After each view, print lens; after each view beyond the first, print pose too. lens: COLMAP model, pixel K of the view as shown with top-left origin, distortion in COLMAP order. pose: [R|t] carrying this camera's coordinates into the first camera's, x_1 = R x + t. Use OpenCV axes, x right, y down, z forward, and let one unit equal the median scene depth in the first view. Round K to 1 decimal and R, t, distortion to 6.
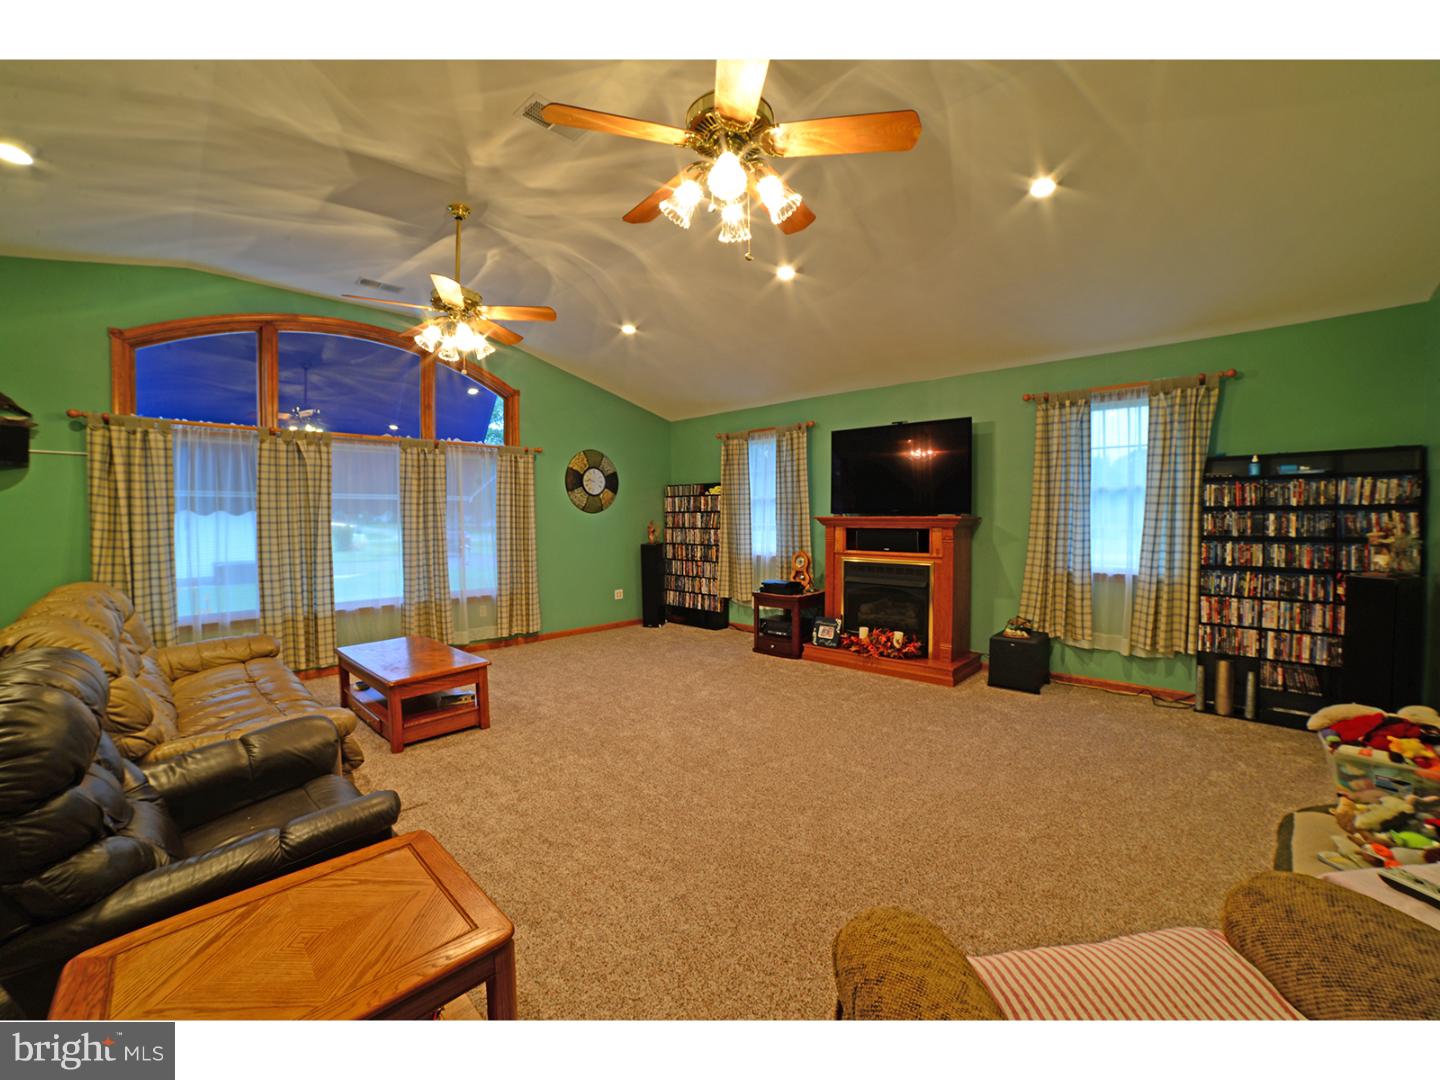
lens RADIAL K [[579.4, 0, 720.0], [0, 579.4, 540.0], [0, 0, 1]] dist [-0.097738, 0.028898]
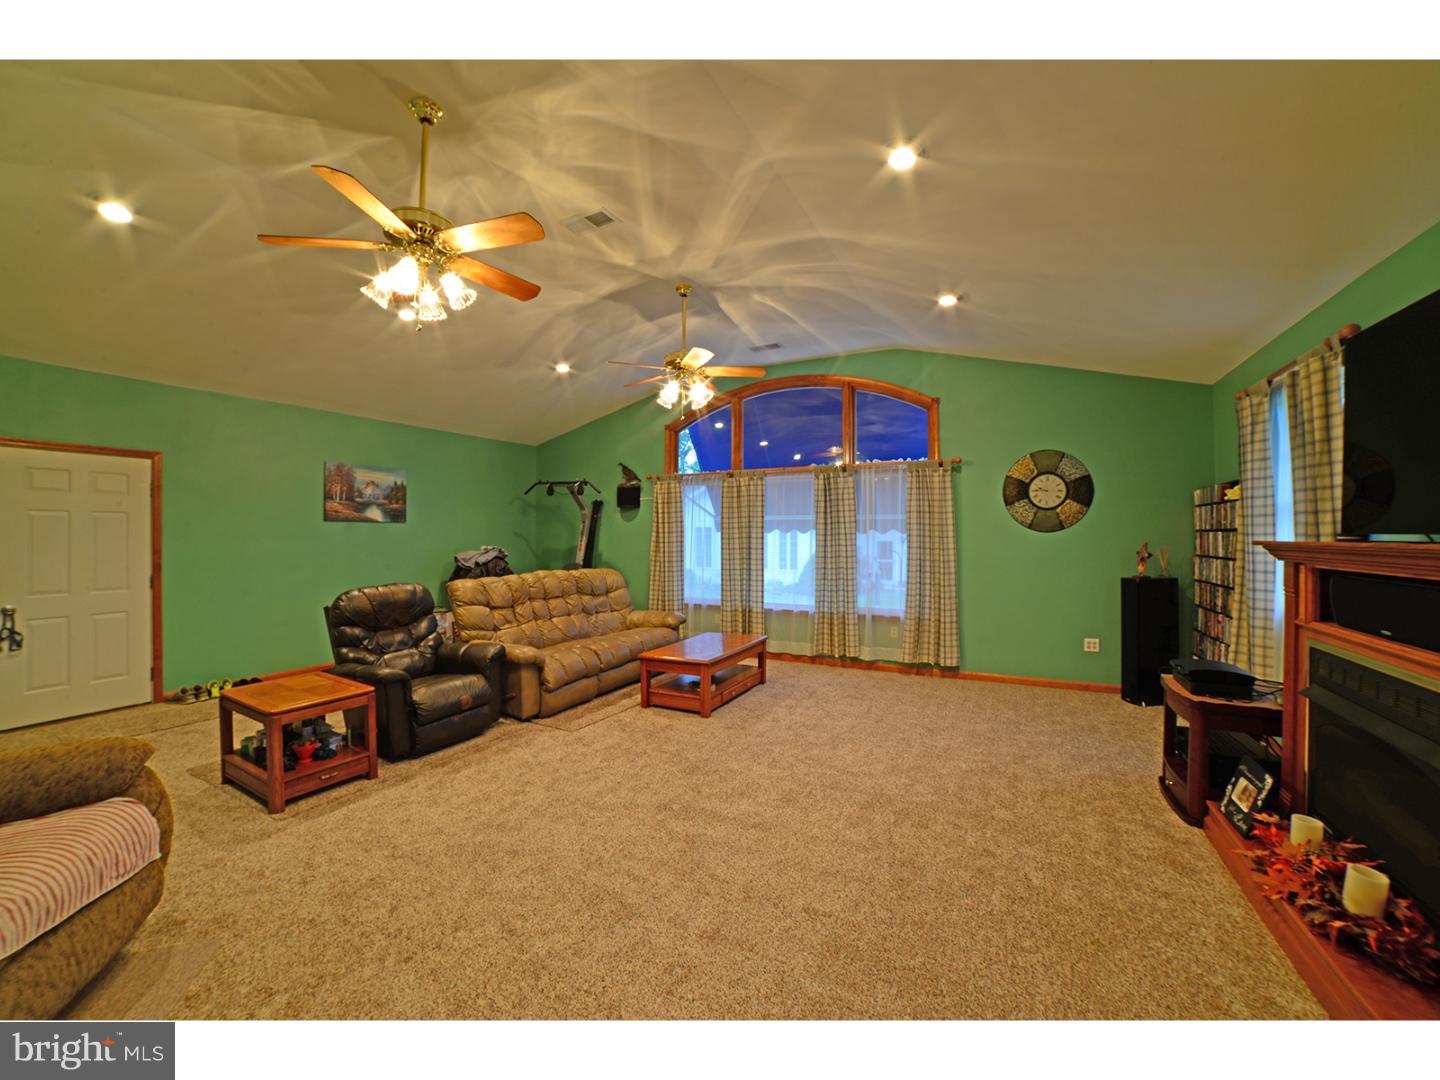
lens RADIAL K [[584.6, 0, 716.3], [0, 584.6, 534.4], [0, 0, 1]] dist [-0.146267, 0.068538]
pose [[0.235250, 0.001121, -0.971934, 0.589301], [-0.044845, 0.998947, -0.009703, -0.024361], [0.970900, 0.045869, 0.235052, 0.583317]]
